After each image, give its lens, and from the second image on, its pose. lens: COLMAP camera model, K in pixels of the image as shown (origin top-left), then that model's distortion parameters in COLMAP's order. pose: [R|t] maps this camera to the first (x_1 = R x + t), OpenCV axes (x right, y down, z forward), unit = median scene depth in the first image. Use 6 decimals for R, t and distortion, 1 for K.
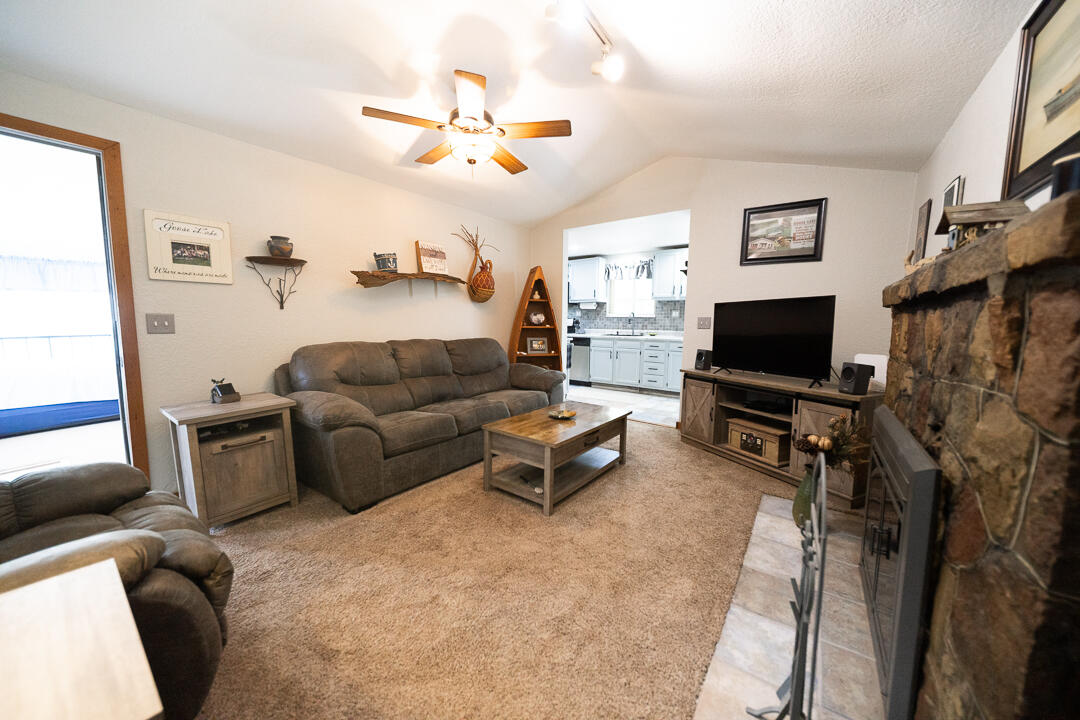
lens RADIAL K [[377.6, 0, 538.9], [0, 377.6, 361.4], [0, 0, 1]] dist [-0.007617, -0.000117]
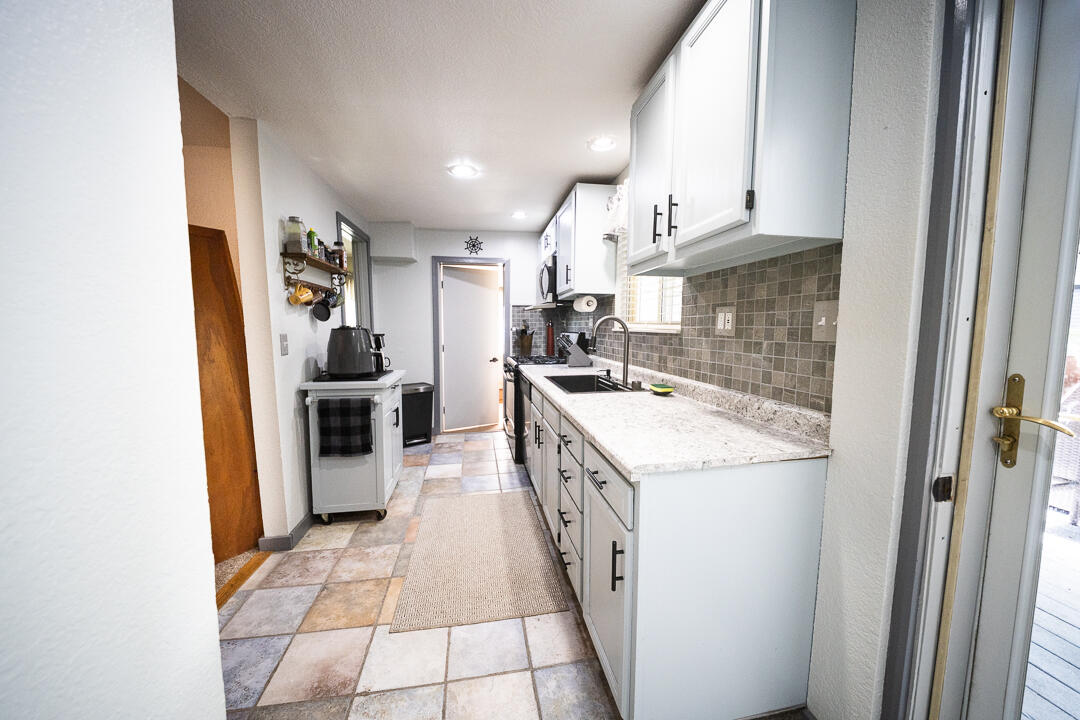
lens RADIAL K [[377.6, 0, 539.9], [0, 377.6, 361.1], [0, 0, 1]] dist [-0.007617, -0.000117]
pose [[0.729396, 0.063486, -0.681140, 0.435233], [-0.083620, 0.996492, 0.003334, -0.087010], [0.678962, 0.054525, 0.732146, 0.708686]]
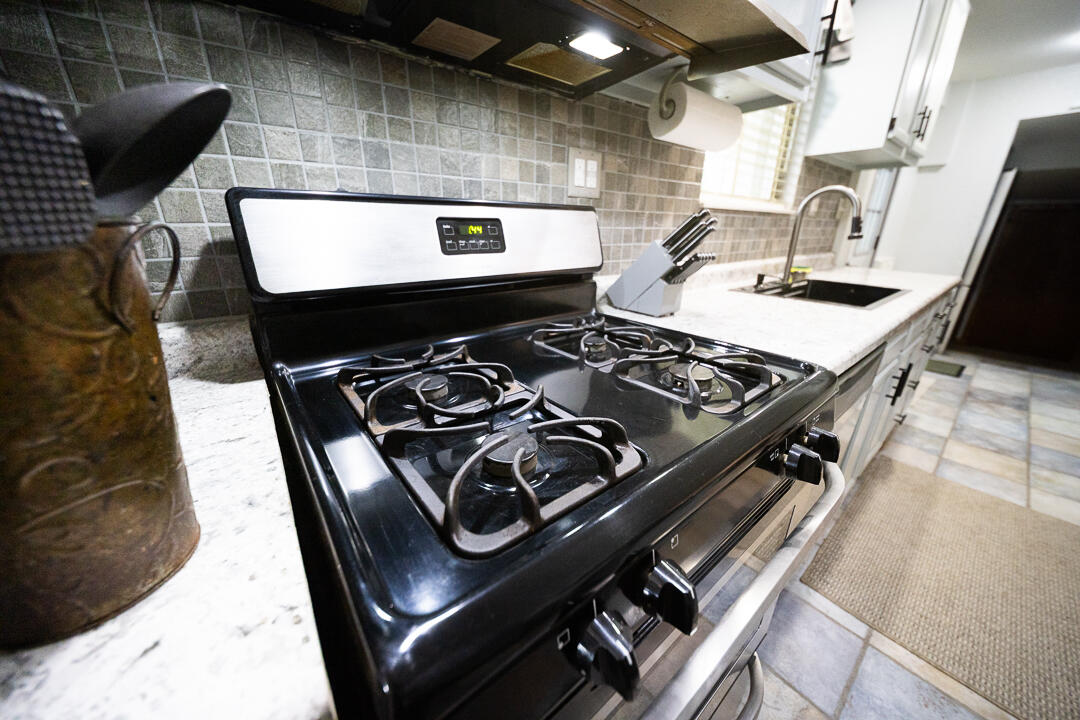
lens RADIAL K [[377.6, 0, 543.9], [0, 377.6, 356.8], [0, 0, 1]] dist [-0.007617, -0.000117]
pose [[0.262471, -0.331624, 0.906165, -0.087660], [0.092242, 0.943412, 0.318537, -0.125991], [-0.960521, -0.000021, 0.278208, 1.138266]]
